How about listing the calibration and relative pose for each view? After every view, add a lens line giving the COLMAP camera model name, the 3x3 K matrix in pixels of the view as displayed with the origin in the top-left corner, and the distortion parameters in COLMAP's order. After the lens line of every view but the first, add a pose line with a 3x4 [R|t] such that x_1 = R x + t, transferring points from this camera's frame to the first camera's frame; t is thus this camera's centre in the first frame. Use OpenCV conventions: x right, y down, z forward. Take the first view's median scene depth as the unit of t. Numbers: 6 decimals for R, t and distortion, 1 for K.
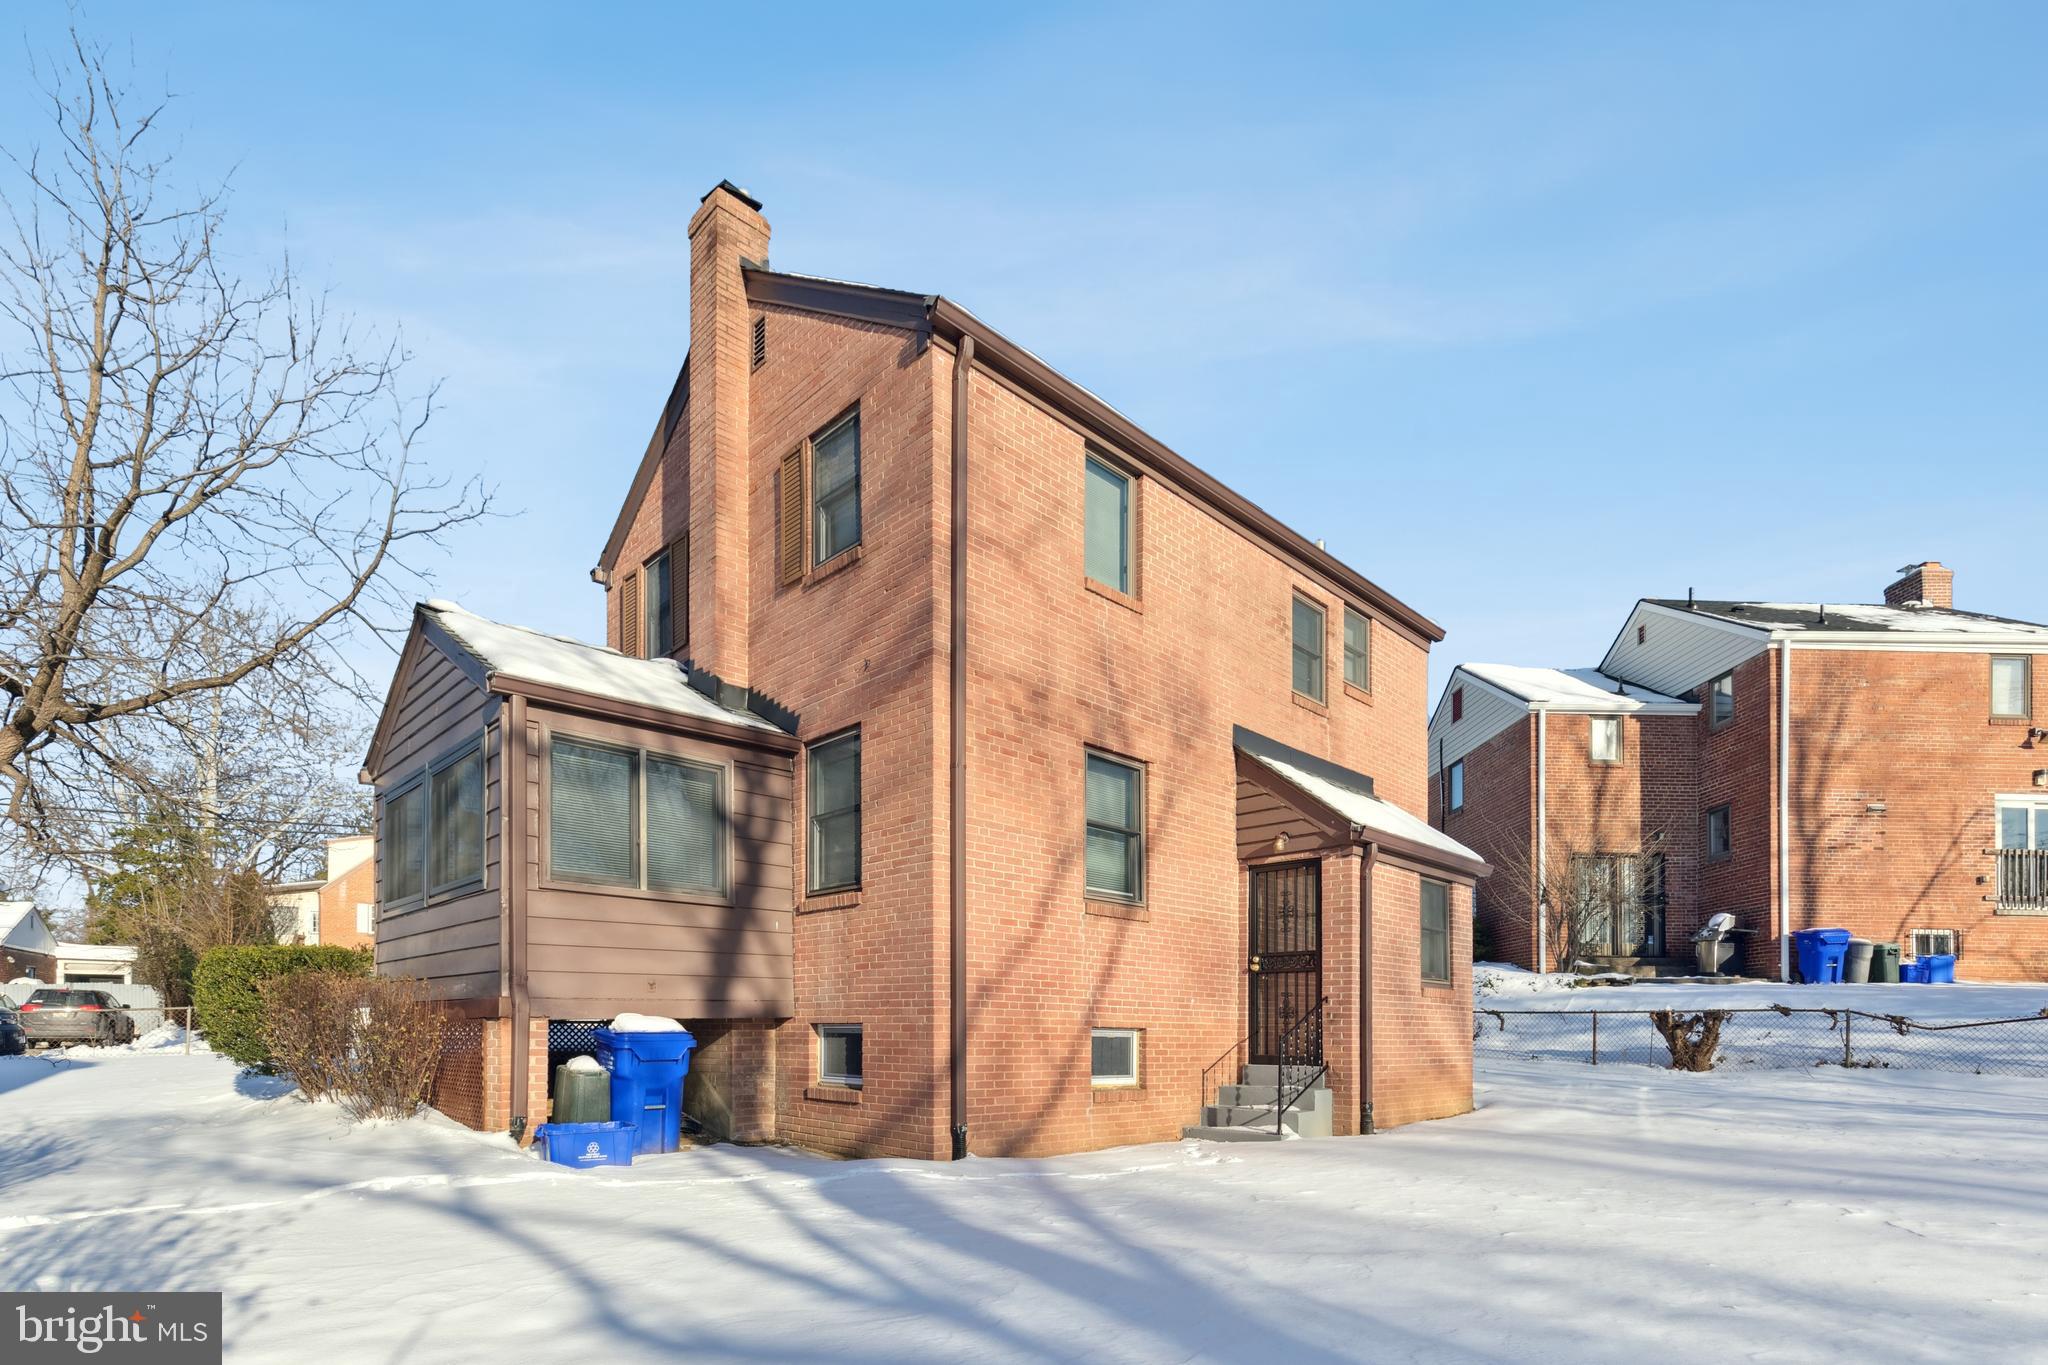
lens RADIAL K [[964.2, 0, 1024.0], [0, 964.2, 744.9], [0, 0, 1]] dist [-0.002551, -0.000370]
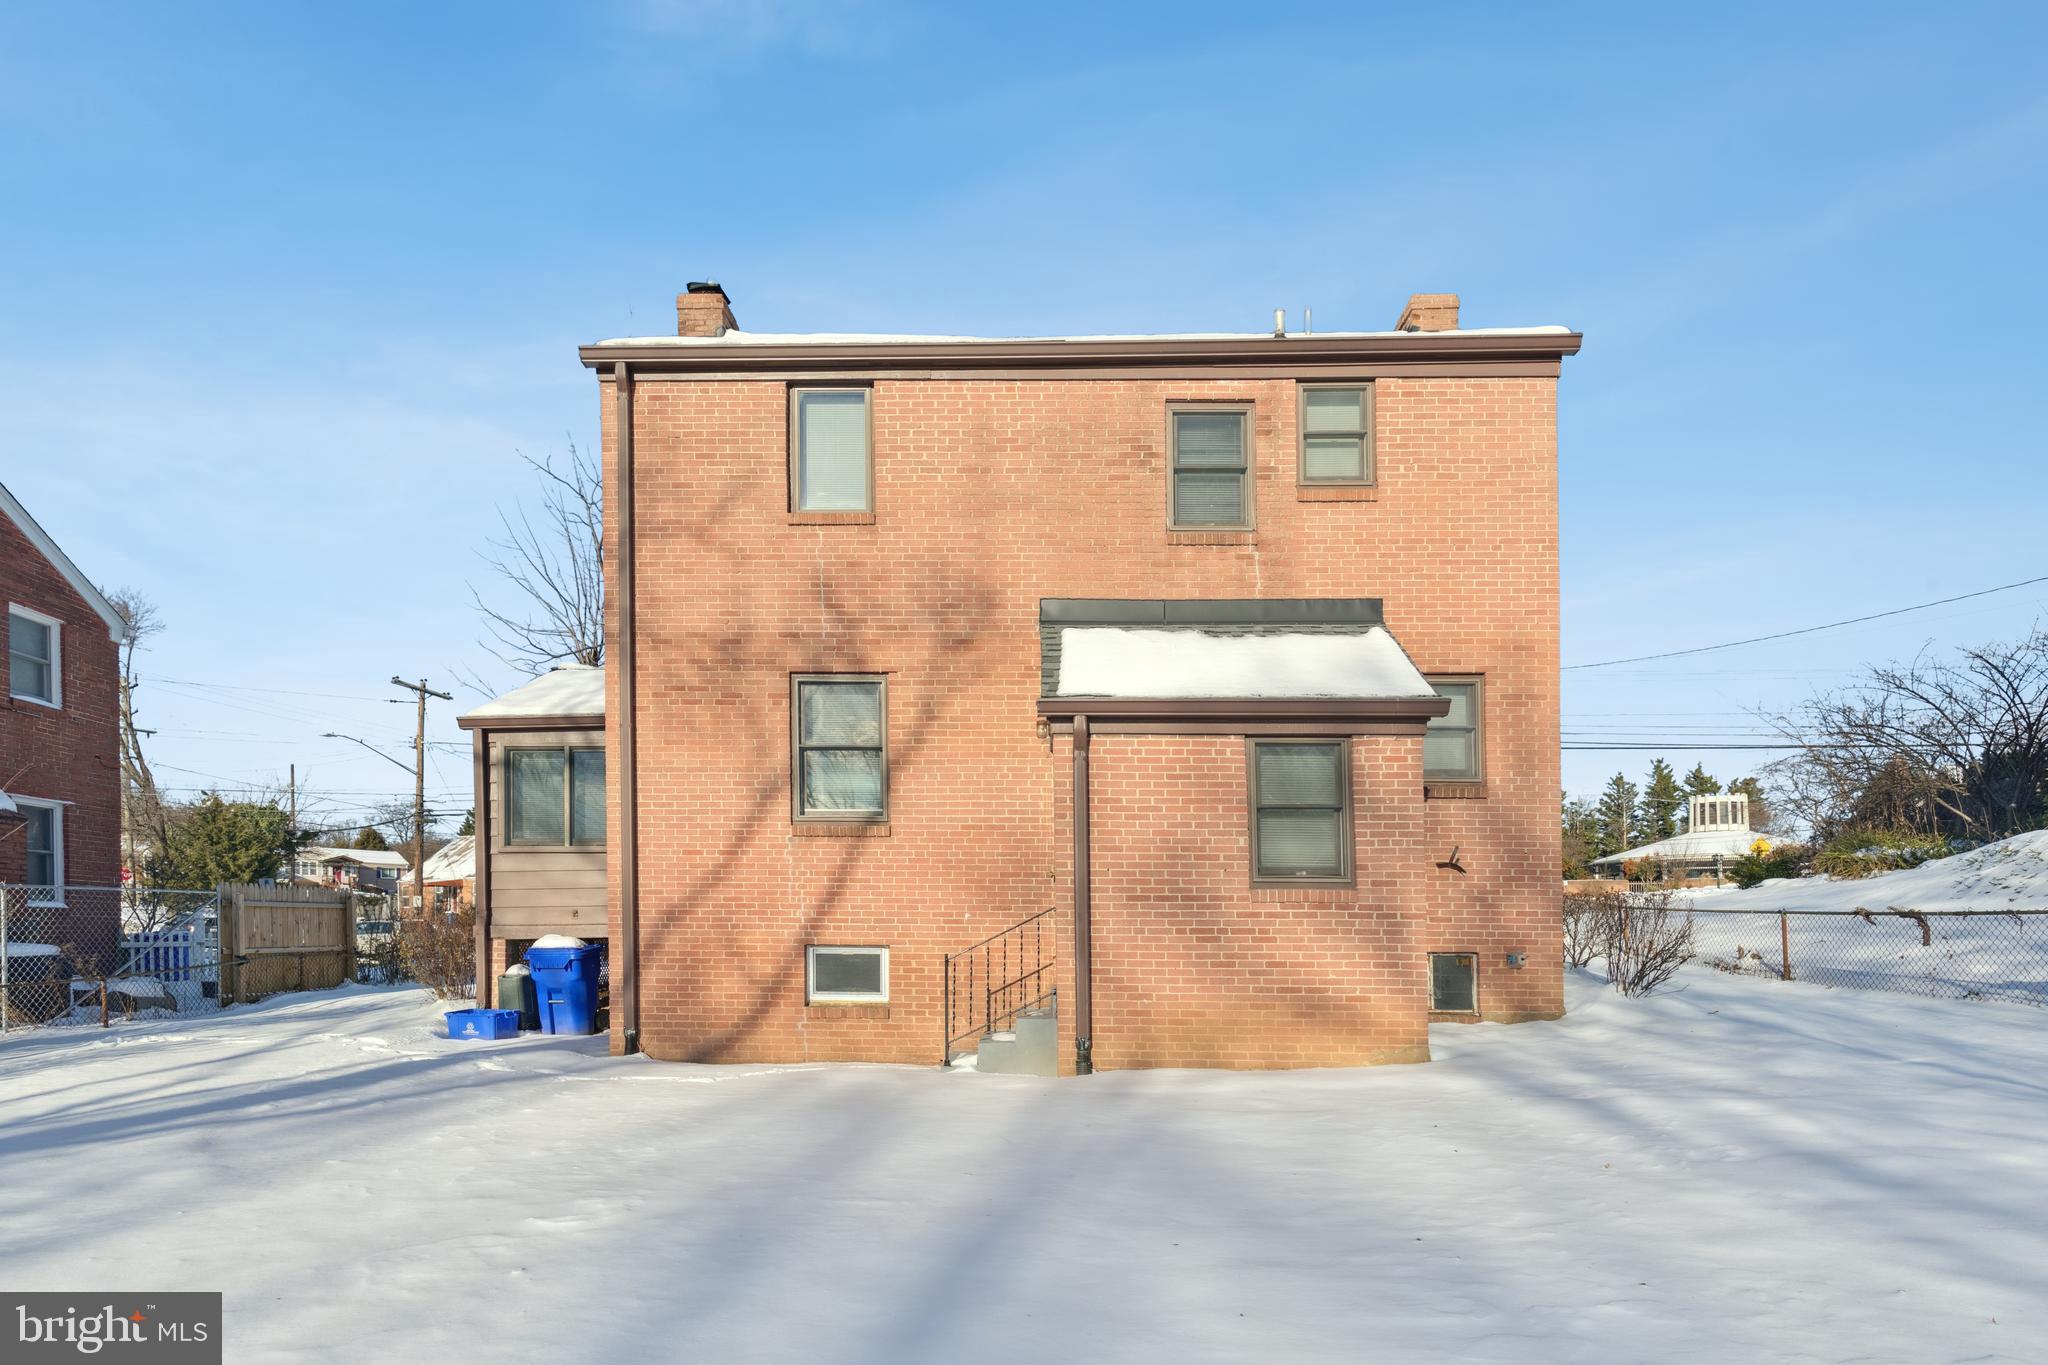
lens RADIAL K [[921.6, 0, 1026.9], [0, 921.6, 683.4], [0, 0, 1]] dist [-0.000947, -0.001218]
pose [[0.702998, -0.189567, -0.685462, 0.969831], [0.205737, 0.976819, -0.059143, 0.126677], [0.680783, -0.099447, 0.725703, 0.473943]]
